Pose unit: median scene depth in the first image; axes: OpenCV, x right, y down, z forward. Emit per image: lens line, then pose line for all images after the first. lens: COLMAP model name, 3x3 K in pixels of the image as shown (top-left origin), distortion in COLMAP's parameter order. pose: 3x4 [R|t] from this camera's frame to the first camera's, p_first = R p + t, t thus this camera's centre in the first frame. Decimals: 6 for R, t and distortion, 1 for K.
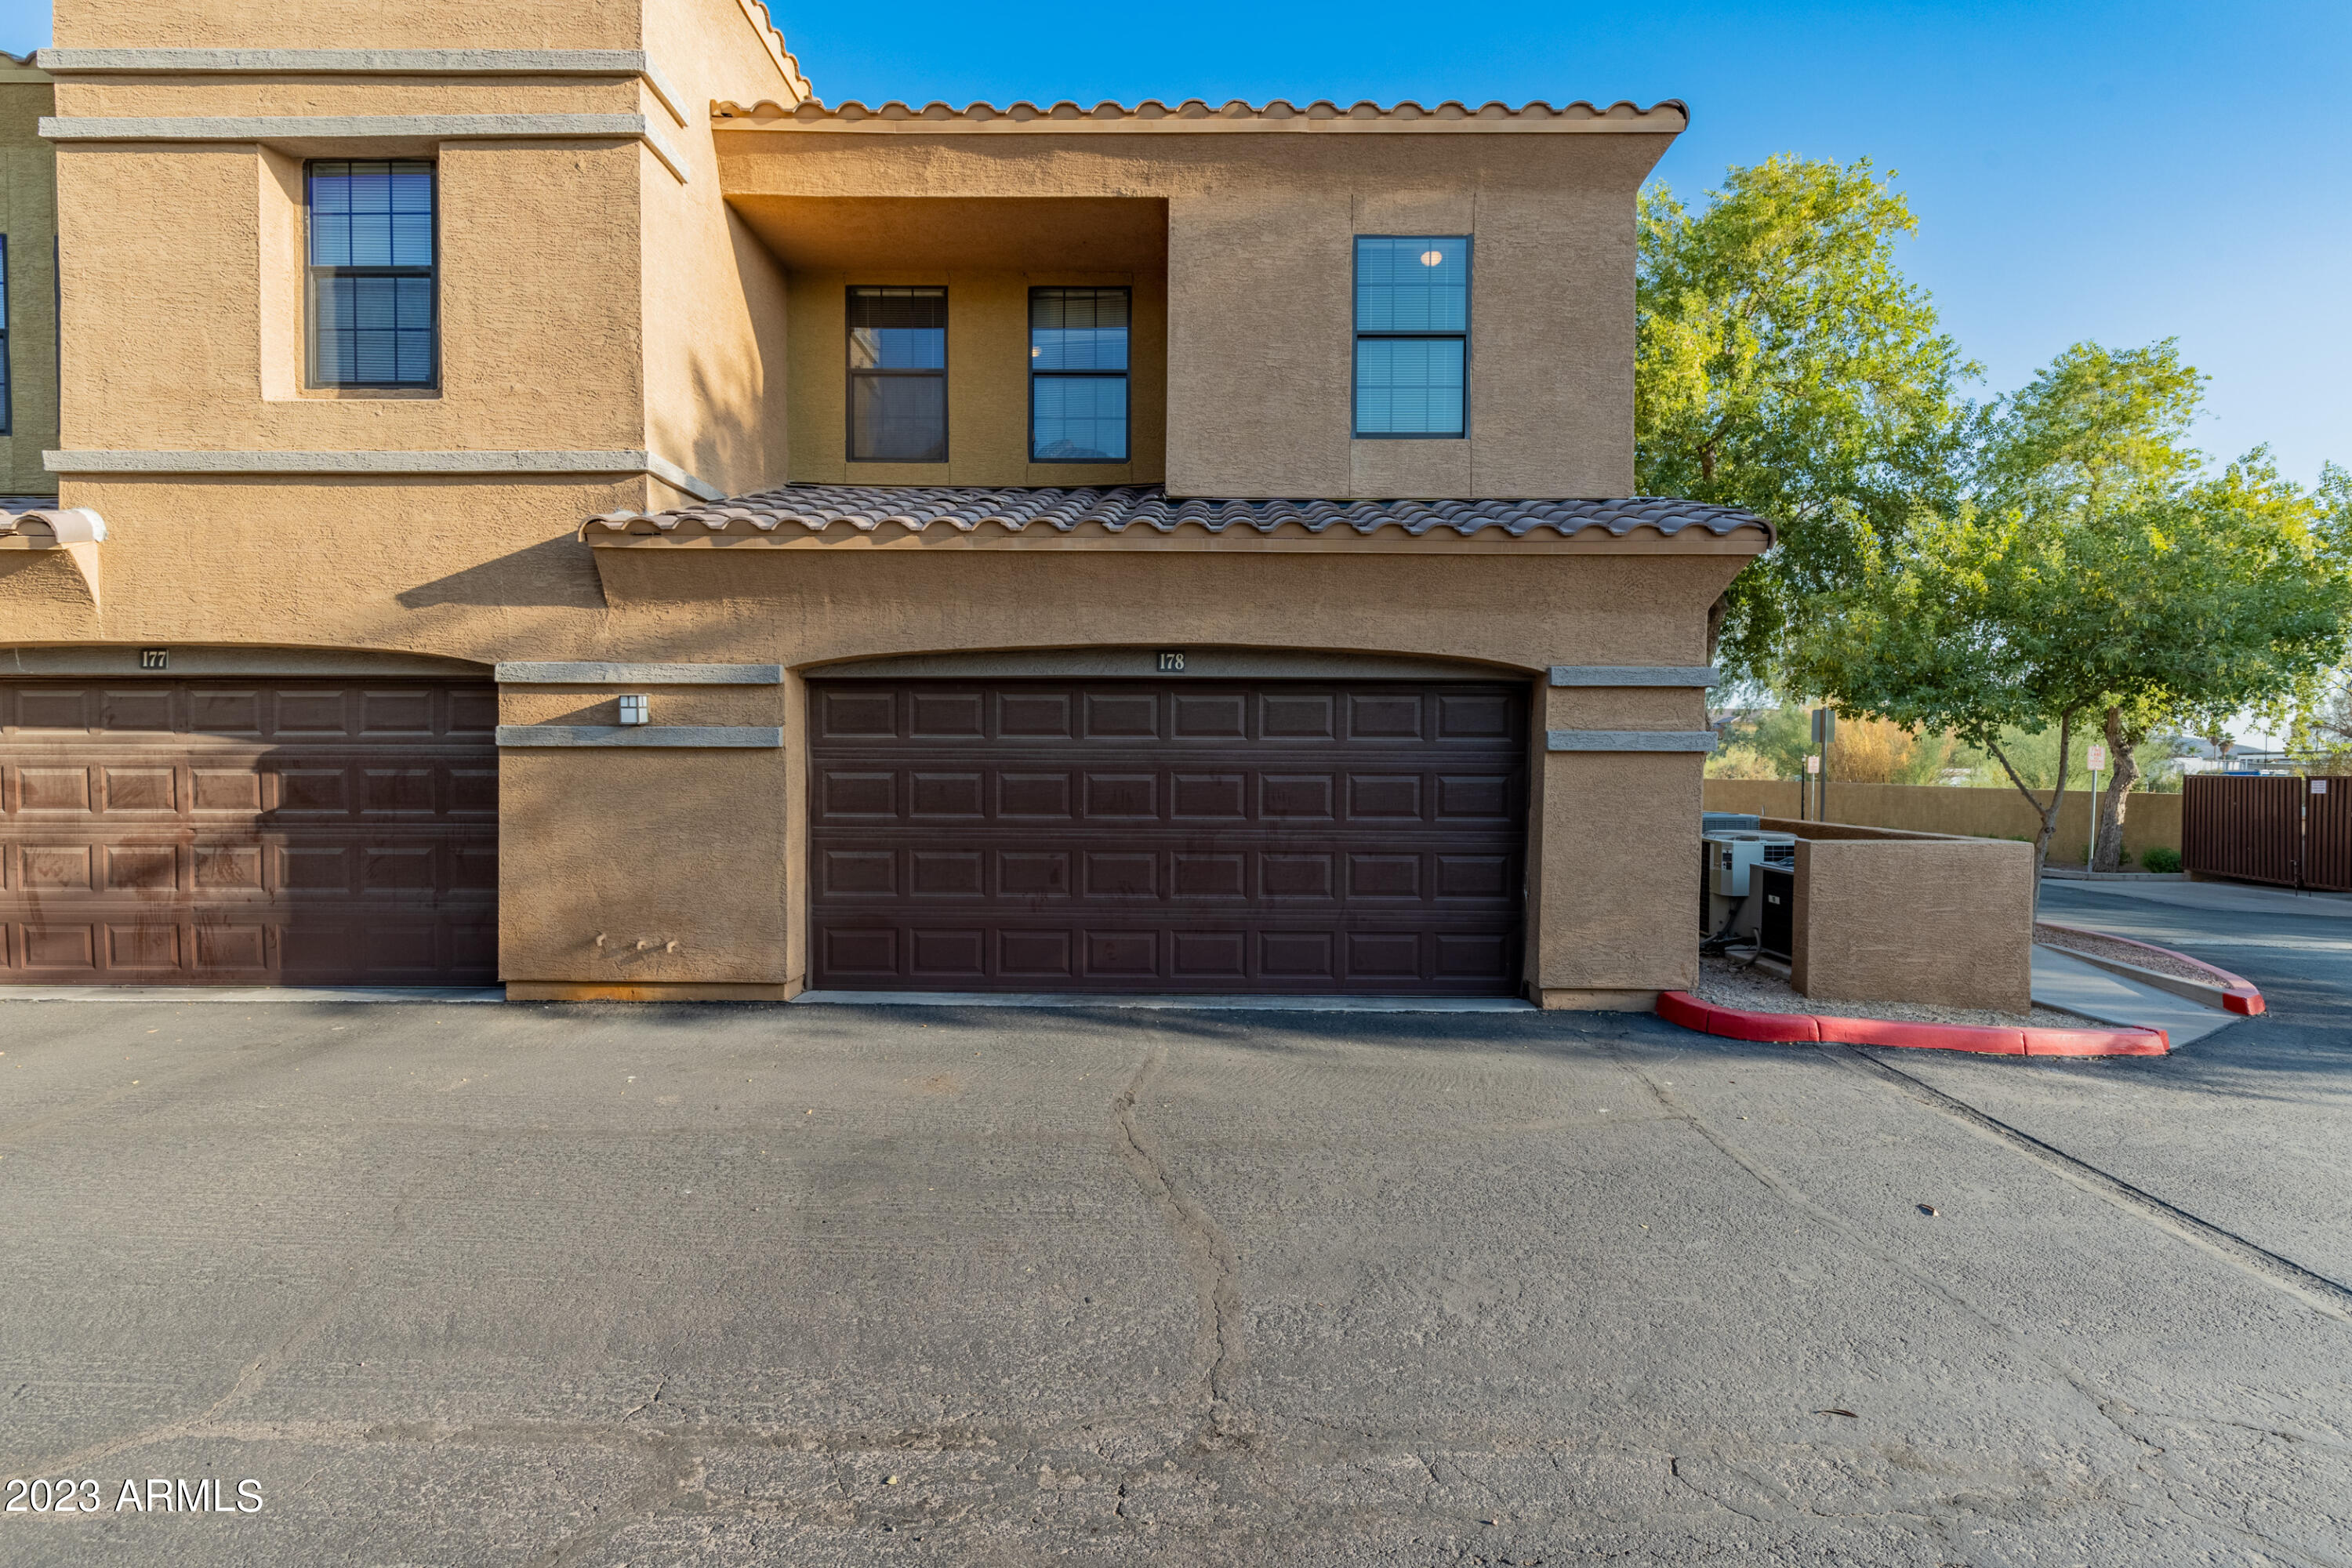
lens RADIAL K [[1148.9, 0, 1176.4], [0, 1148.9, 790.5], [0, 0, 1]] dist [-0.001212, 0.001867]
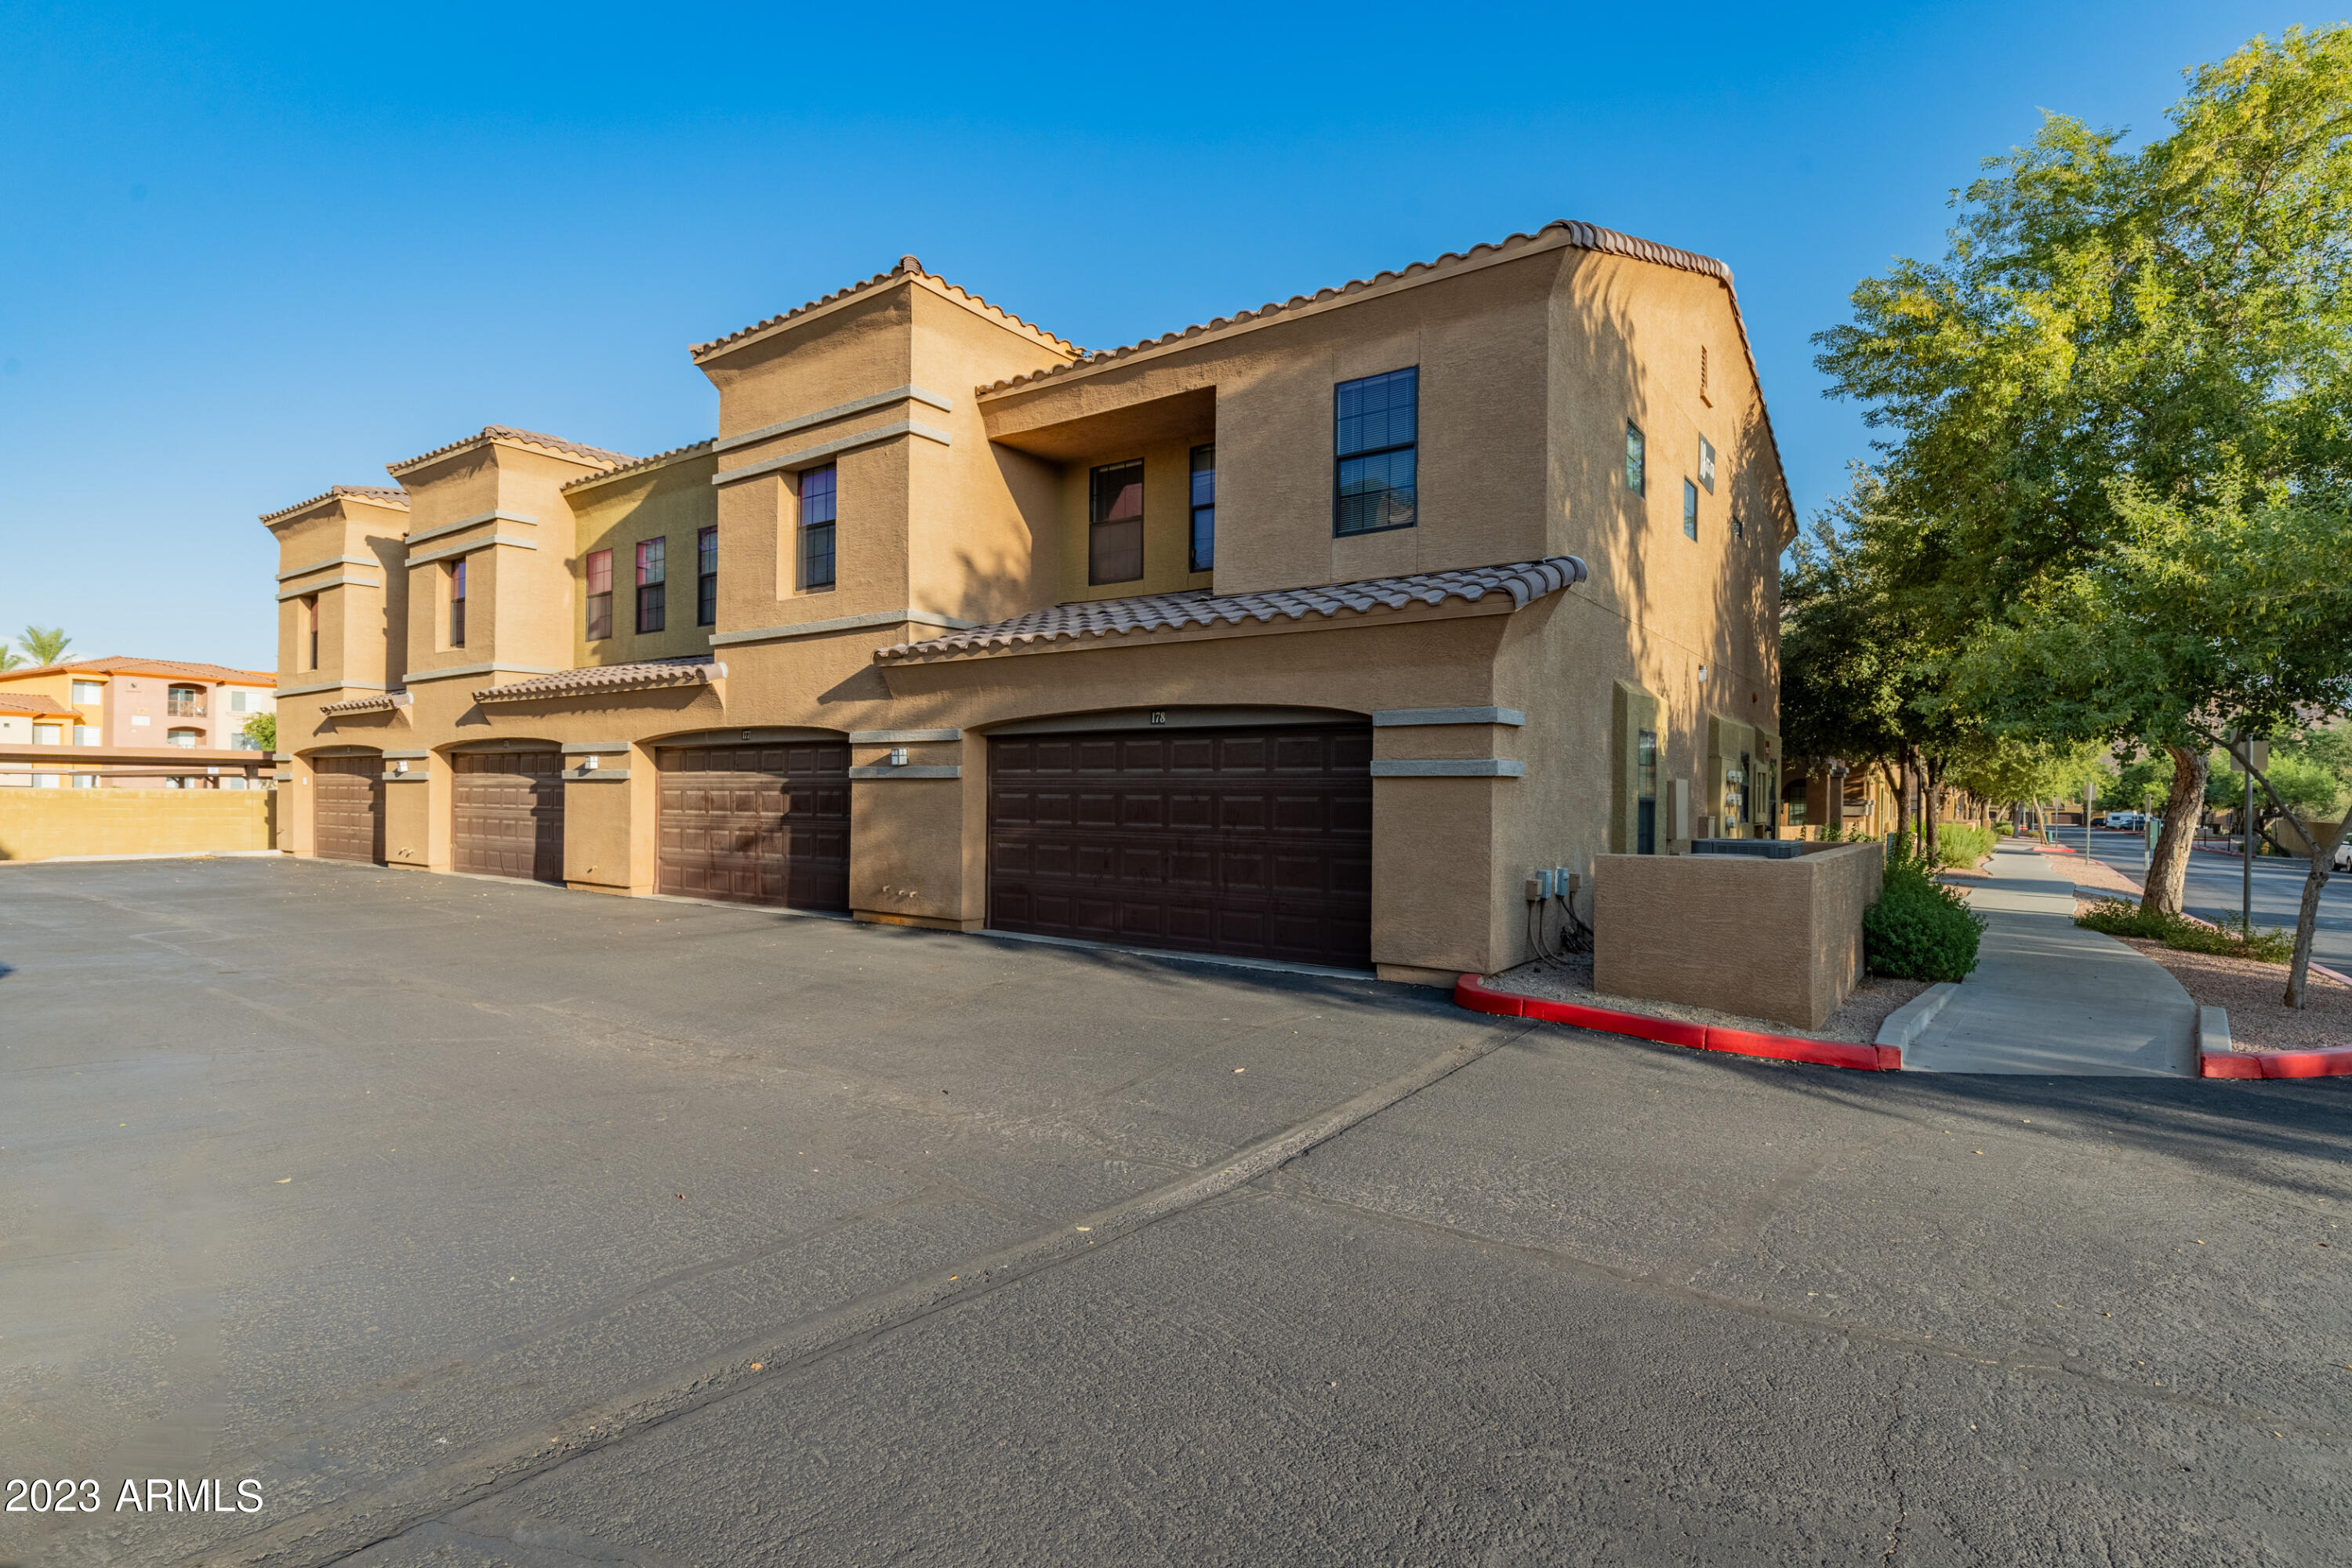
lens RADIAL K [[1129.0, 0, 1174.8], [0, 1129.0, 781.7], [0, 0, 1]] dist [0.000514, 0.000079]
pose [[0.818648, -0.005051, -0.574274, 0.830311], [-0.016122, 0.999365, -0.031771, 0.014373], [0.574069, 0.035268, 0.818047, -0.156965]]
